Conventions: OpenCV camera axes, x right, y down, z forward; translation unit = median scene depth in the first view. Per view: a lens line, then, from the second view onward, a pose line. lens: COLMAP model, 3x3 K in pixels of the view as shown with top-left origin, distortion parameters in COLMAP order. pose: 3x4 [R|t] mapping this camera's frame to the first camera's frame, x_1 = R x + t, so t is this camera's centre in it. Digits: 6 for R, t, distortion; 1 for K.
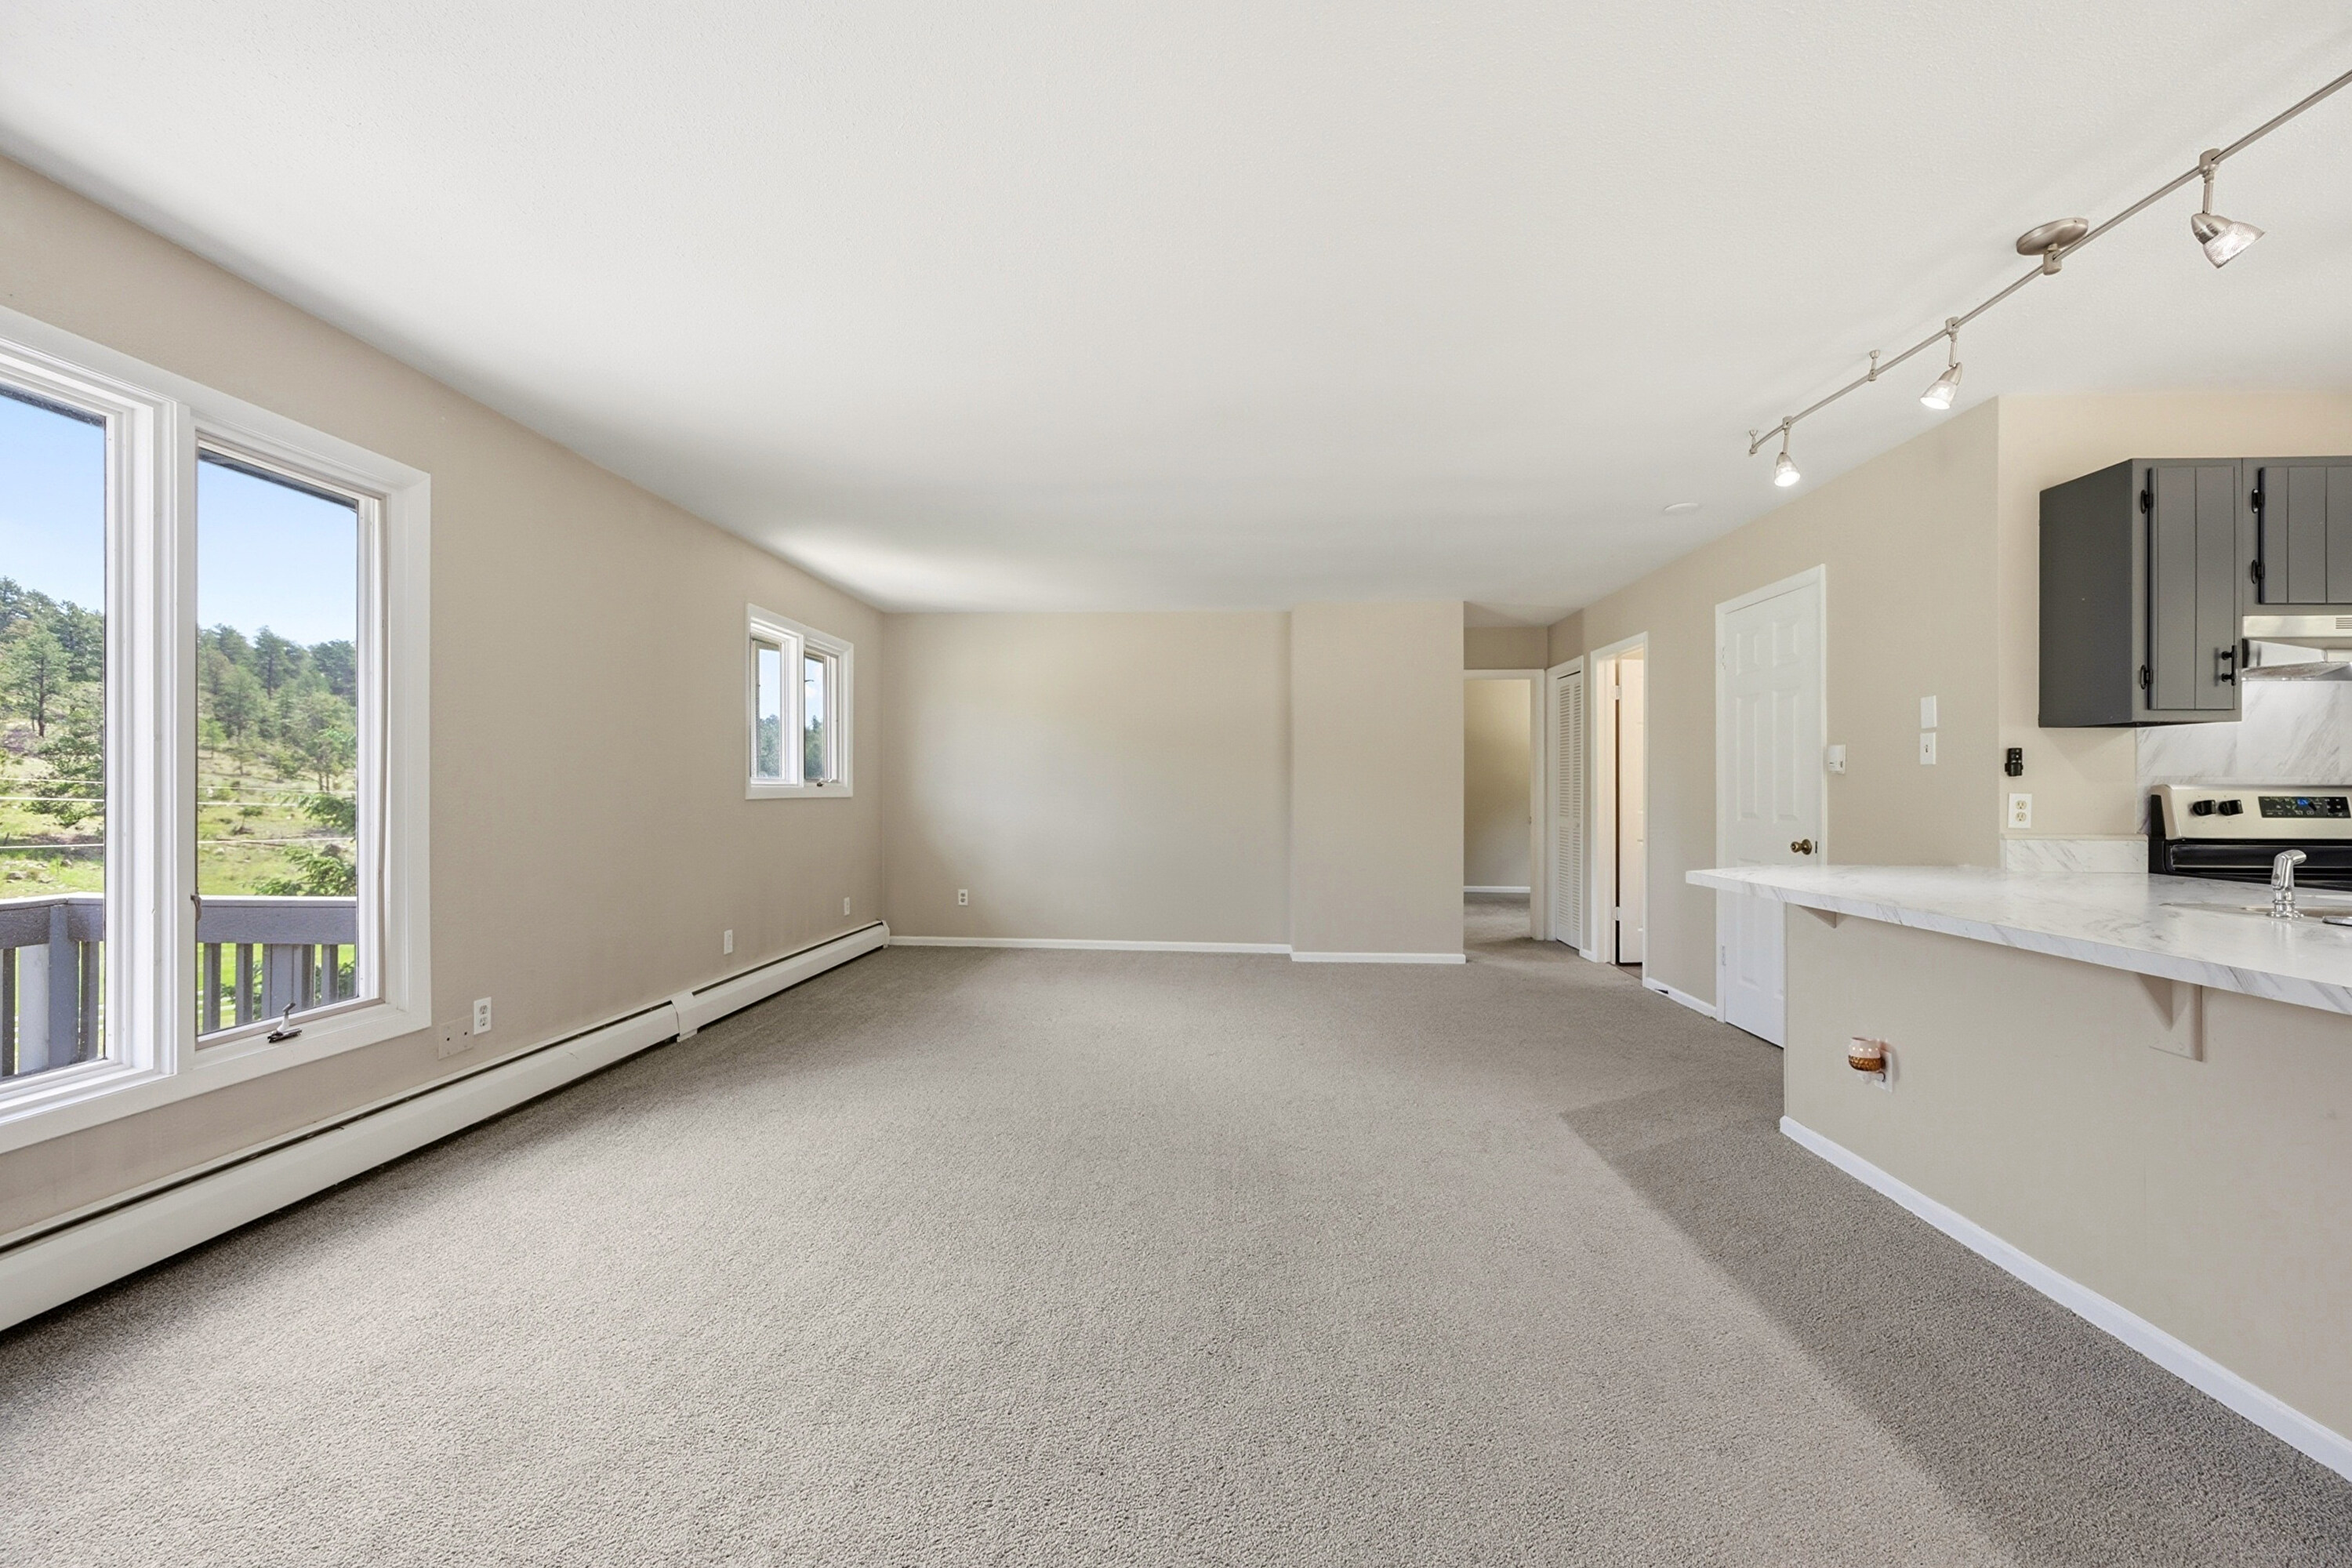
lens RADIAL K [[925.7, 0, 1176.0], [0, 925.7, 784.0], [0, 0, 1]] dist [-0.001481, 0.000211]
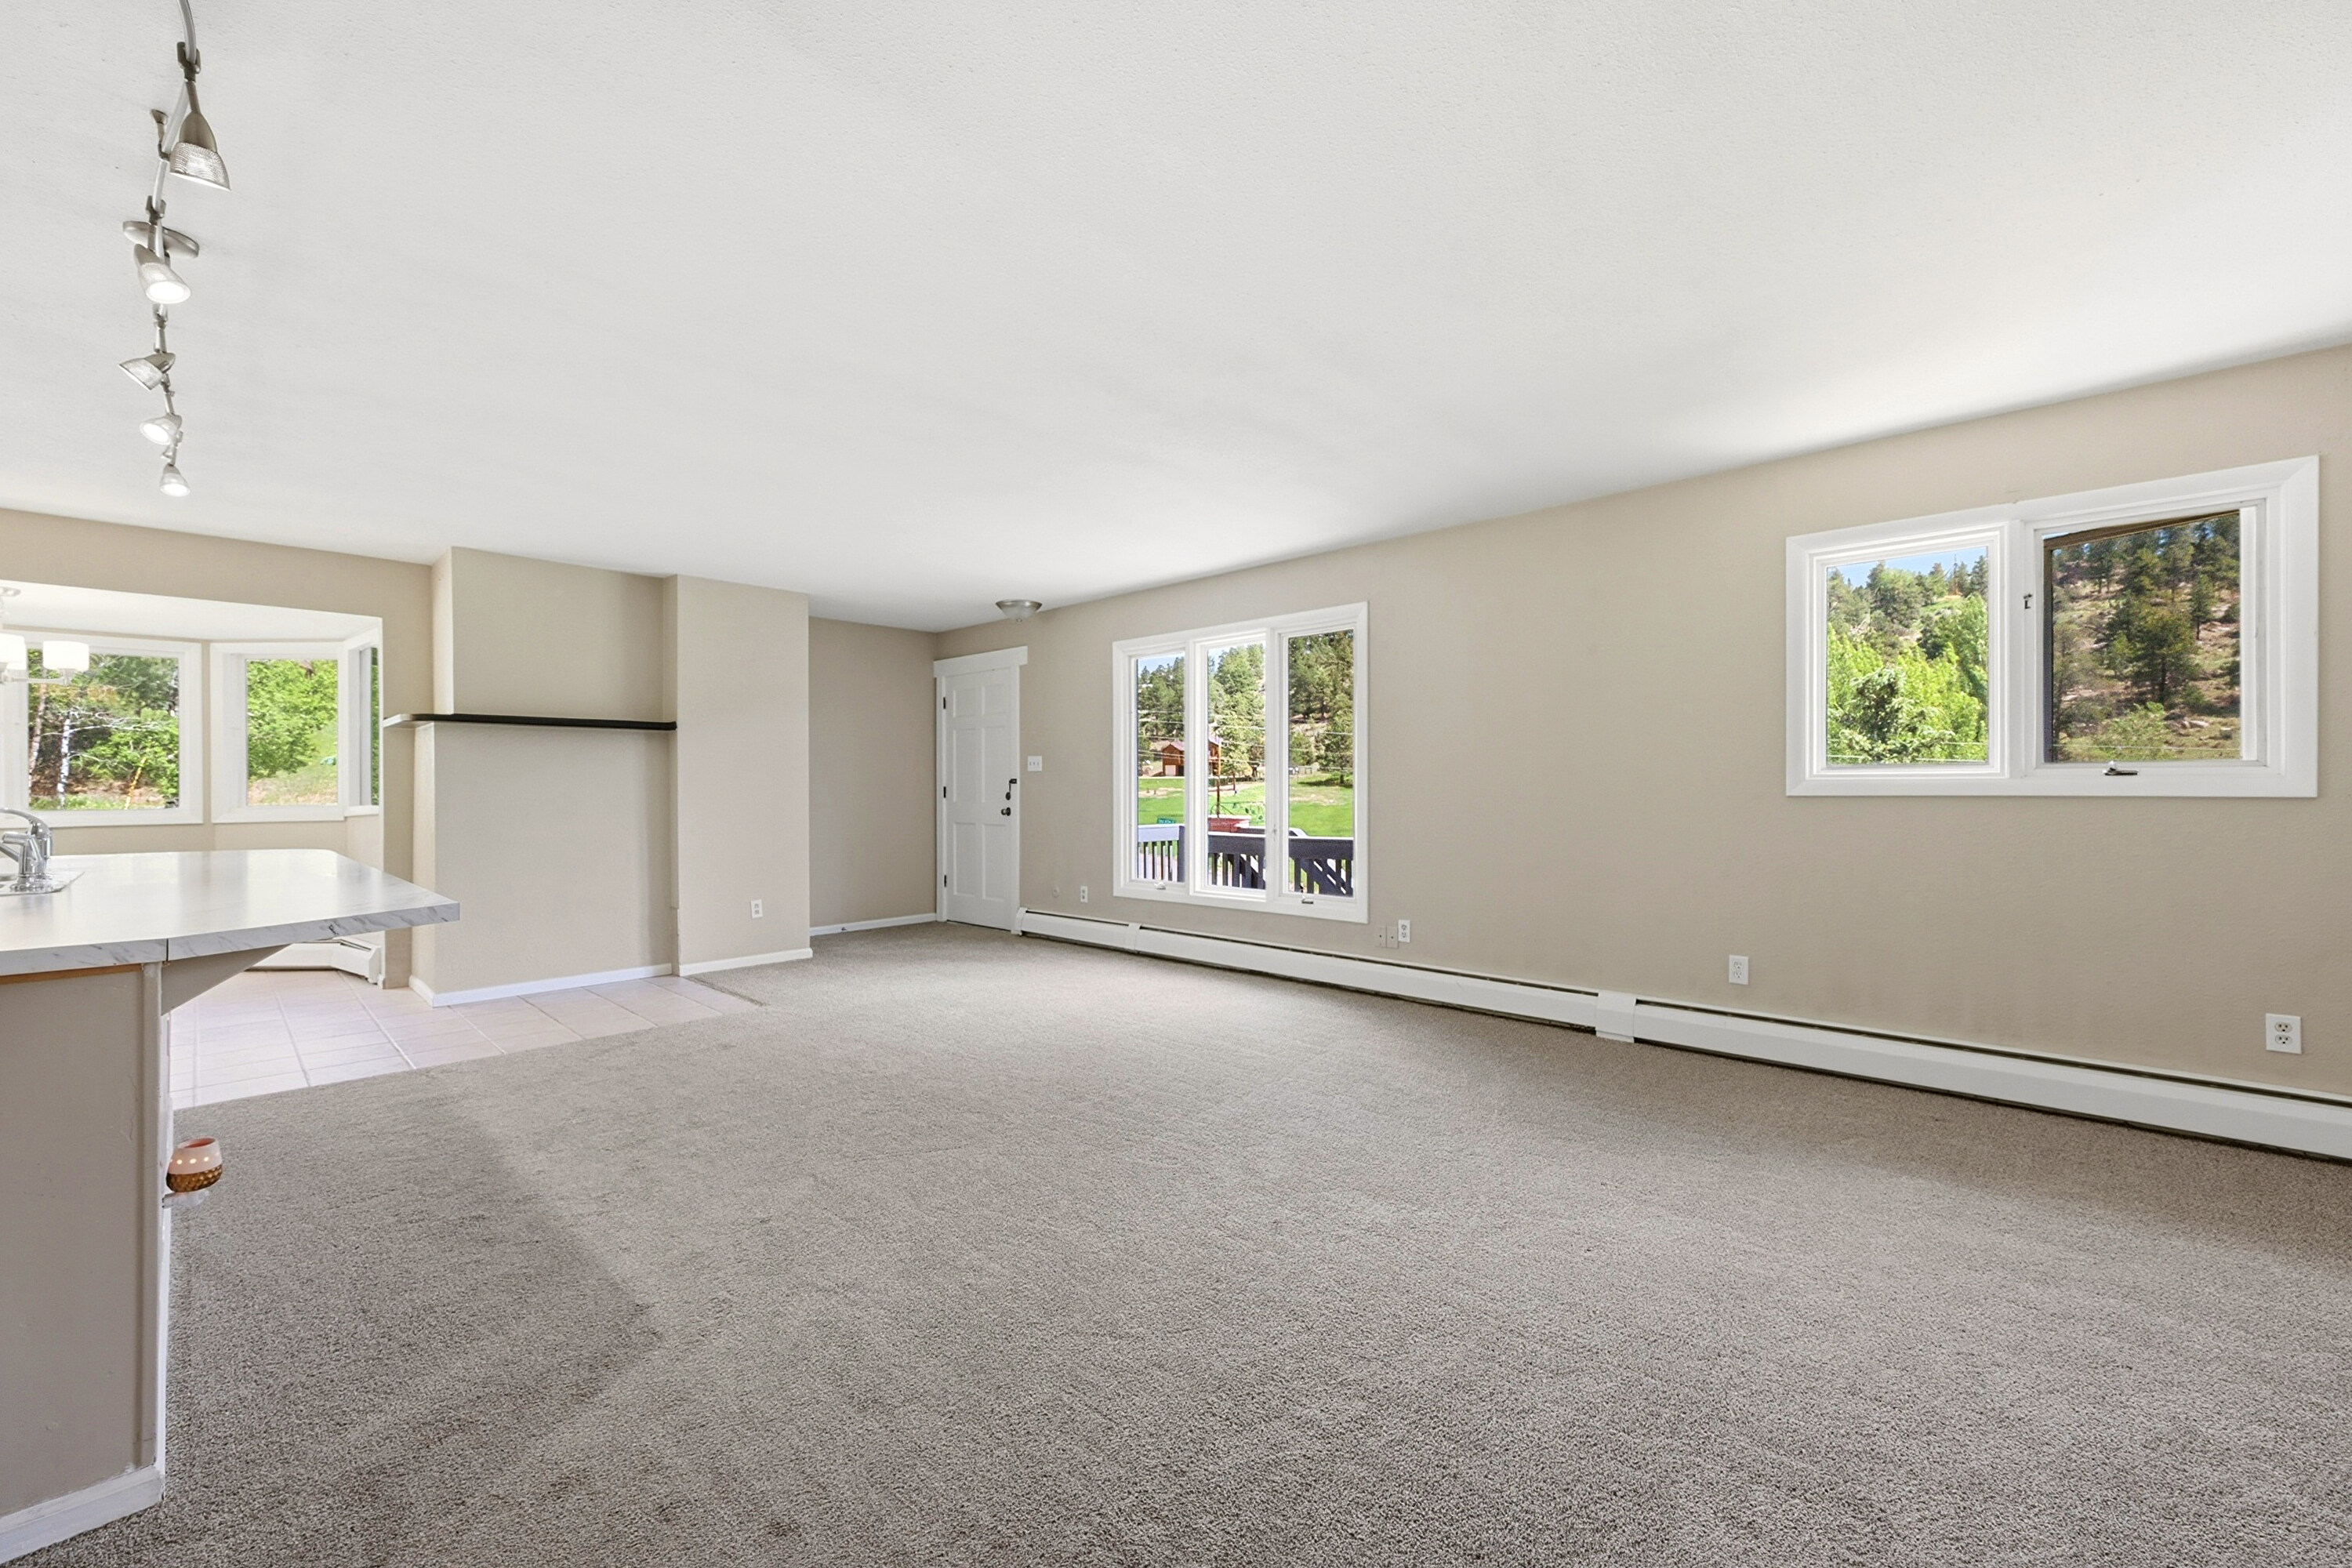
lens RADIAL K [[925.7, 0, 1176.0], [0, 925.7, 784.0], [0, 0, 1]] dist [-0.001481, 0.000211]
pose [[-0.638575, -0.007154, -0.769526, 0.712062], [0.004725, 0.999901, -0.013217, 0.023966], [0.769545, -0.012076, -0.638478, 1.754463]]
